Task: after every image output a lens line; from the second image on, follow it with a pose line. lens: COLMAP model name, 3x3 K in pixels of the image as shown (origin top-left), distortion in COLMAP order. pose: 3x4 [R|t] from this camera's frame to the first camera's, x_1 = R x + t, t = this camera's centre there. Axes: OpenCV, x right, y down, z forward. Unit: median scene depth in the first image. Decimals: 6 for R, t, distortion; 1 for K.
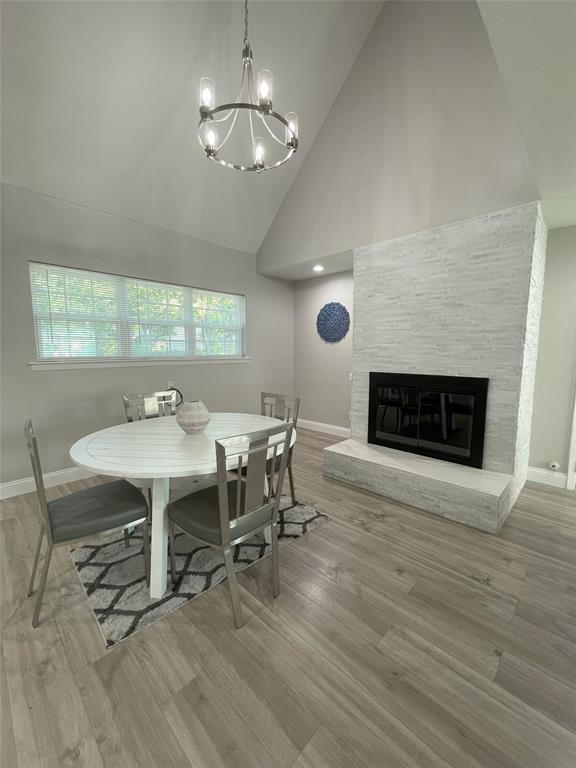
lens RADIAL K [[308.7, 0, 283.9], [0, 308.7, 387.3], [0, 0, 1]] dist [-0.004053, -0.000498]
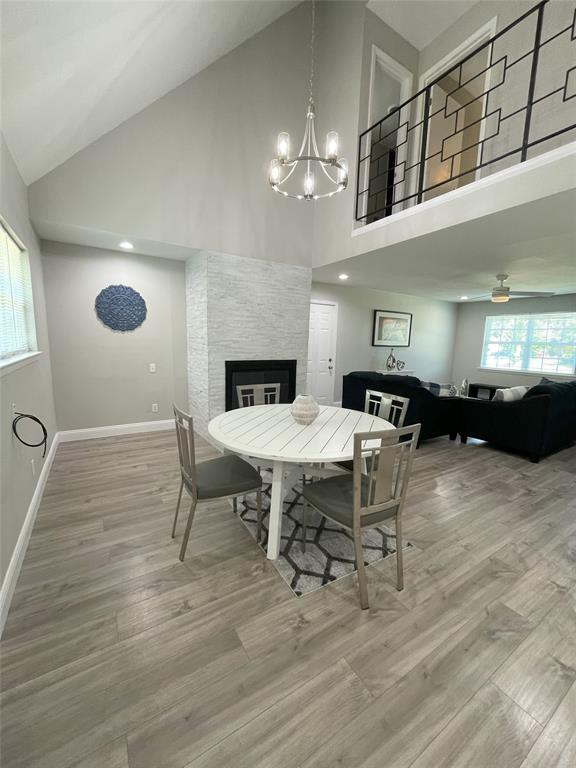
lens RADIAL K [[308.7, 0, 287.9], [0, 308.7, 388.3], [0, 0, 1]] dist [-0.004053, -0.000498]
pose [[0.245056, -0.150022, 0.957831, -0.869858], [0.089348, 0.987246, 0.131769, -0.084726], [-0.965383, 0.053289, 0.255335, 0.481008]]
